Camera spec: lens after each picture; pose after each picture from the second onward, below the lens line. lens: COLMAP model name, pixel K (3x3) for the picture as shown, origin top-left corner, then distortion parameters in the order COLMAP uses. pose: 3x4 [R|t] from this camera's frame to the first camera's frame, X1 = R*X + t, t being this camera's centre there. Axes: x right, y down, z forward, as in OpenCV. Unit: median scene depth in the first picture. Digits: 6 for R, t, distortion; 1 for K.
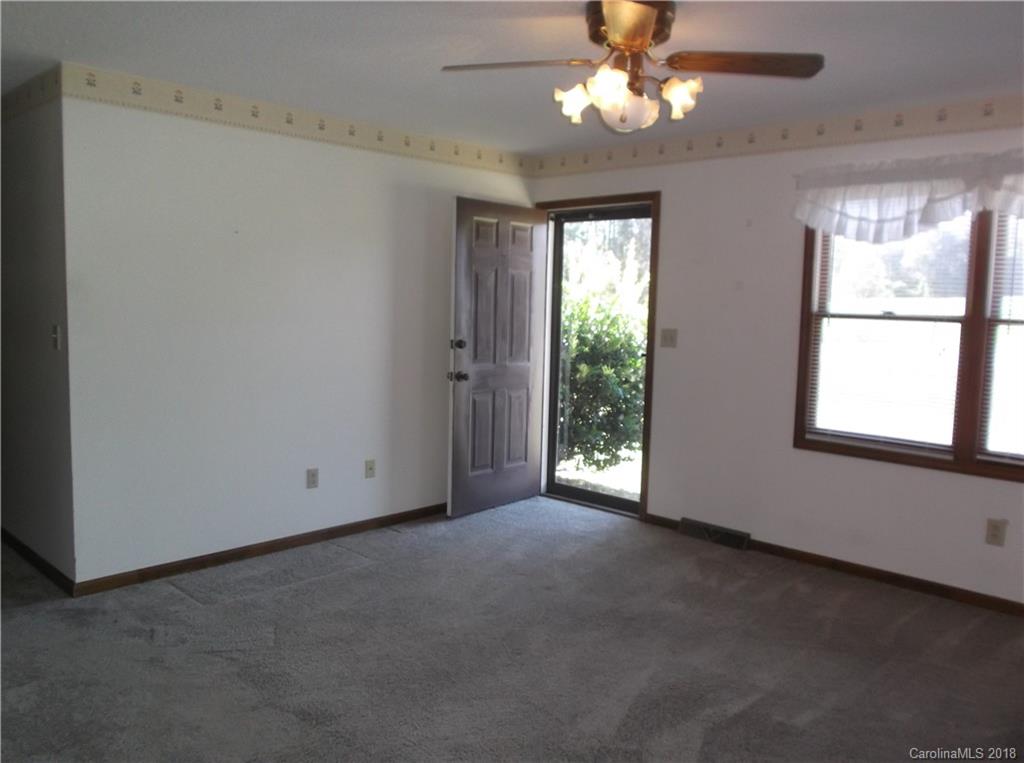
lens RADIAL K [[812.4, 0, 514.9], [0, 812.4, 375.5], [0, 0, 1]] dist [-0.005681, 0.006641]
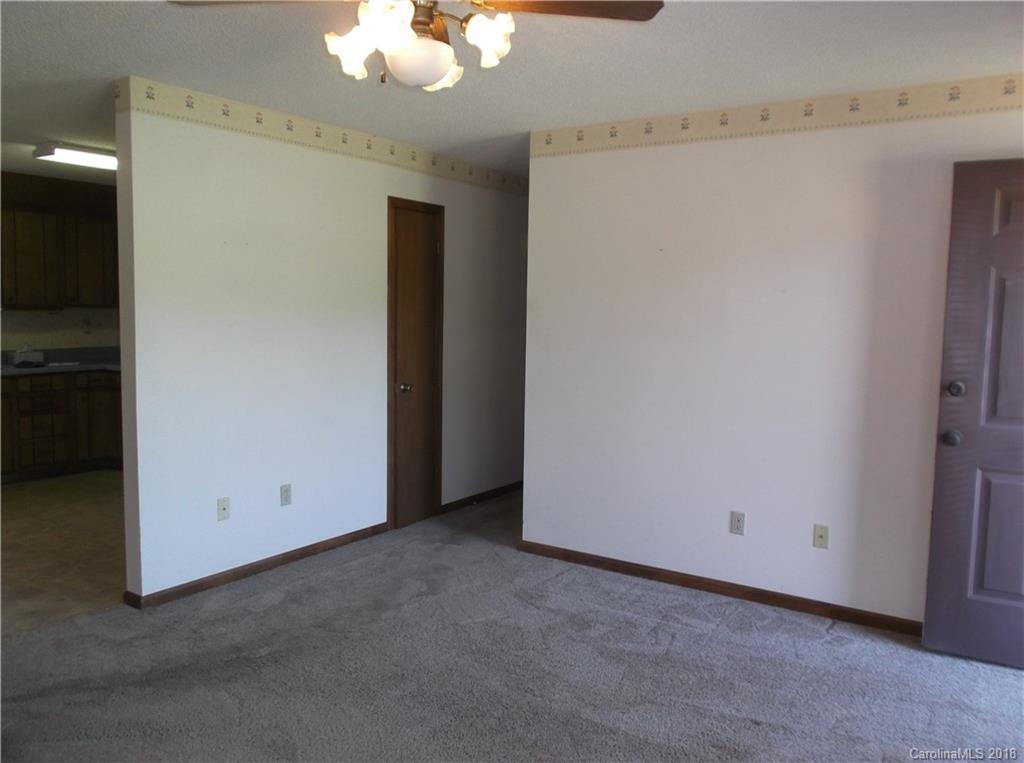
lens RADIAL K [[812.4, 0, 514.9], [0, 812.4, 375.5], [0, 0, 1]] dist [-0.005681, 0.006641]
pose [[0.182273, 0.063993, -0.981163, 0.521759], [-0.109280, 0.993016, 0.044465, -0.040734], [0.977156, 0.099117, 0.187994, 0.553591]]
